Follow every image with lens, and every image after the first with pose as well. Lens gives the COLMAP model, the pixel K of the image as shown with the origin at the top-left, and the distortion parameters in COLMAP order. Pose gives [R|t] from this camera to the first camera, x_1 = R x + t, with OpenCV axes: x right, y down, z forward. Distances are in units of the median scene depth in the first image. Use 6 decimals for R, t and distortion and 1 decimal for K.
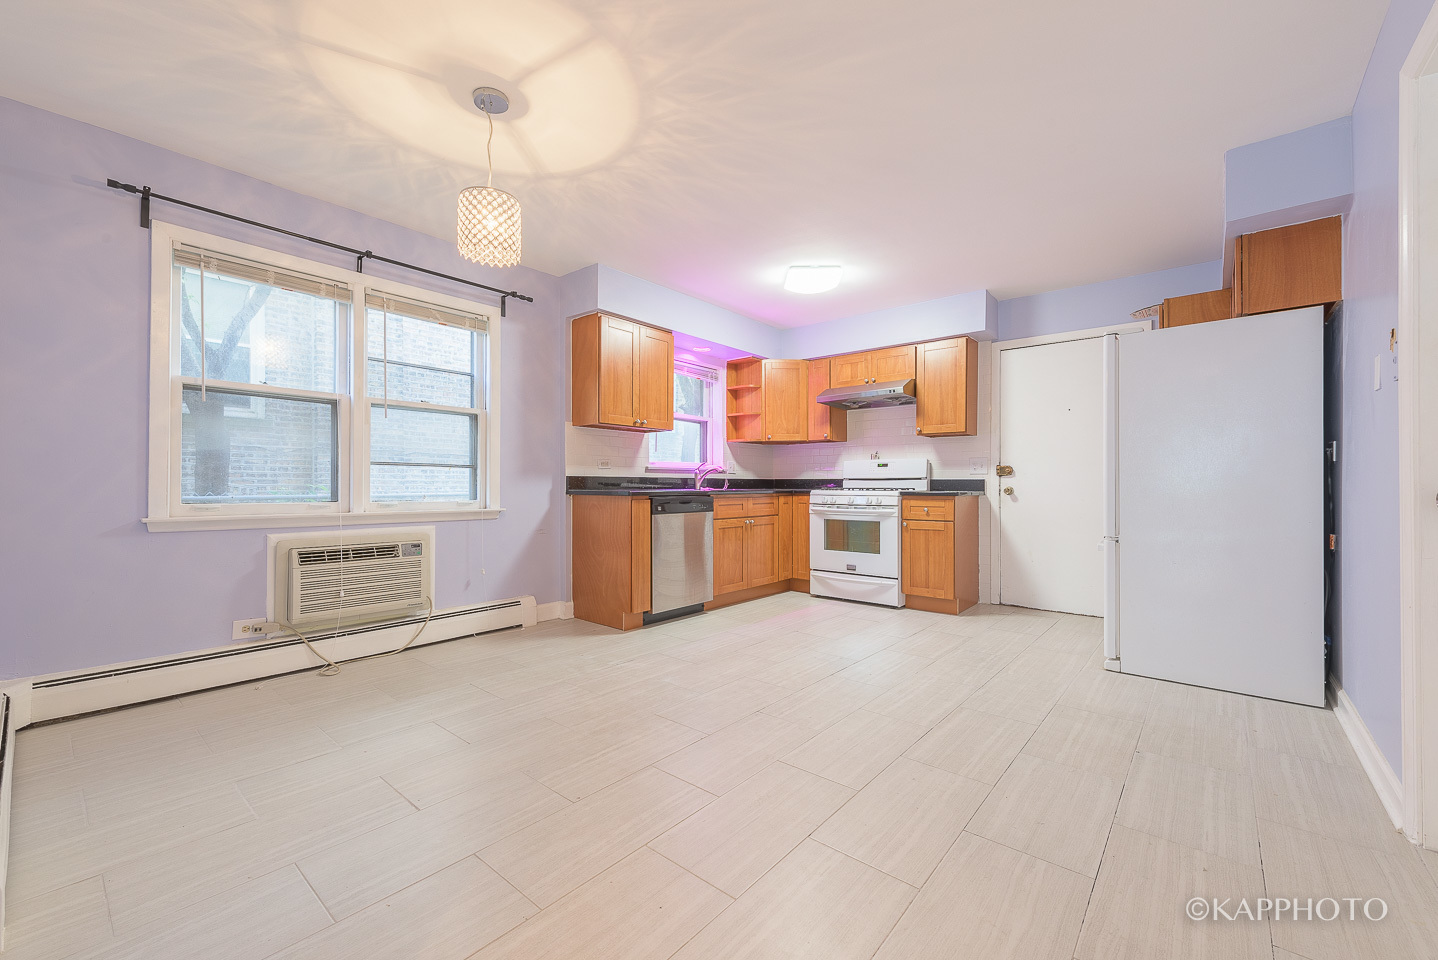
lens RADIAL K [[573.4, 0, 732.6], [0, 573.4, 484.2], [0, 0, 1]] dist [0.003186, -0.000572]
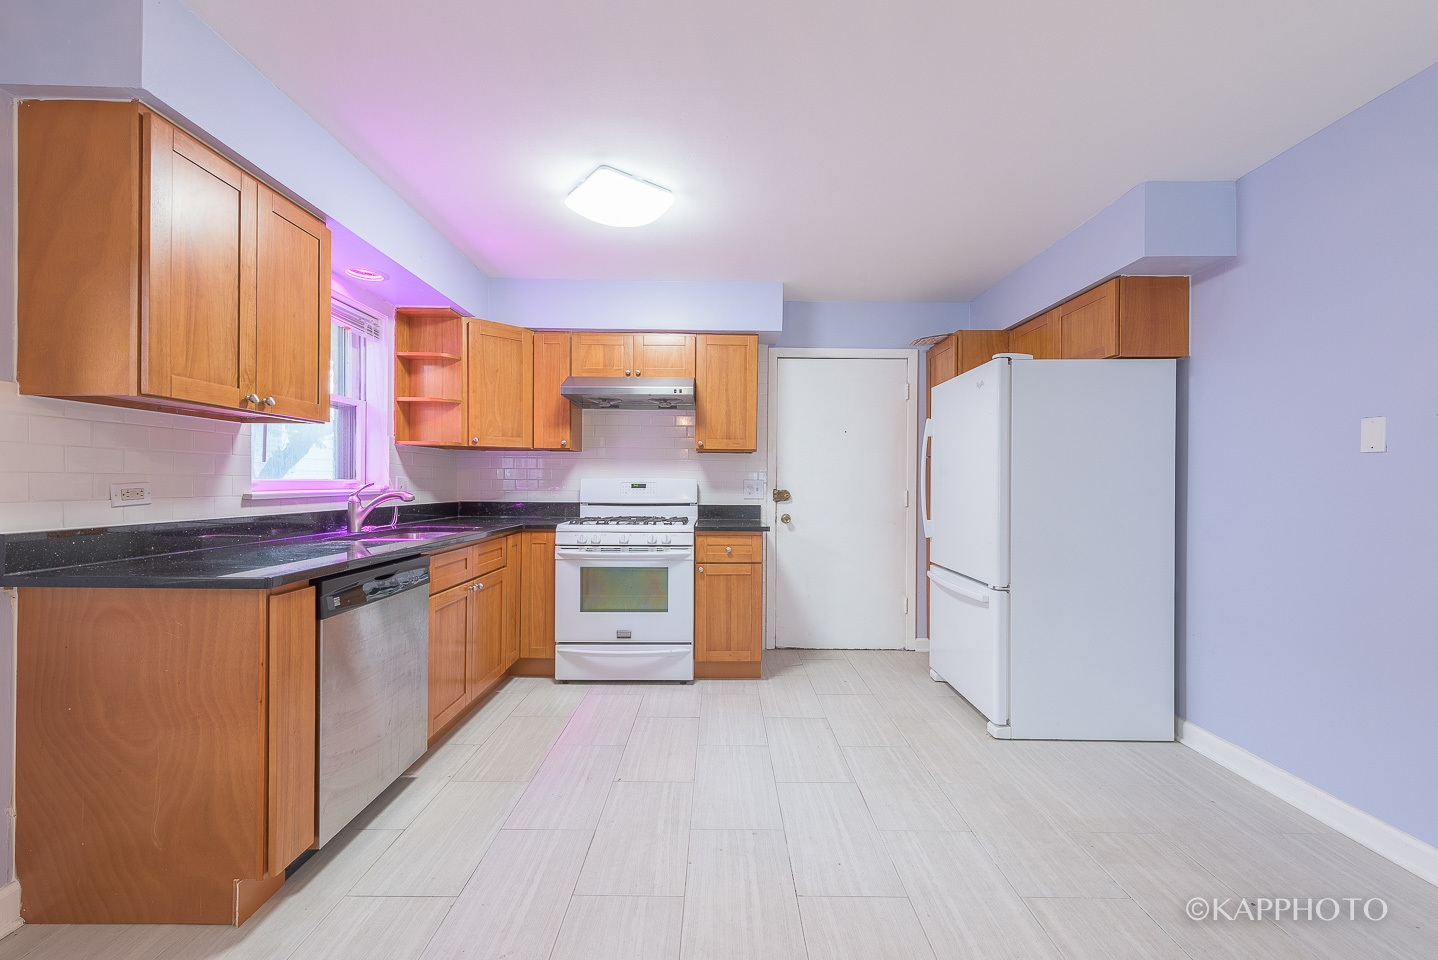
lens RADIAL K [[573.4, 0, 732.6], [0, 573.4, 484.2], [0, 0, 1]] dist [0.003186, -0.000572]
pose [[0.766706, 0.004124, 0.641986, -0.139067], [-0.006513, 0.999978, 0.001354, -0.039888], [-0.641966, -0.005219, 0.766715, 0.361461]]
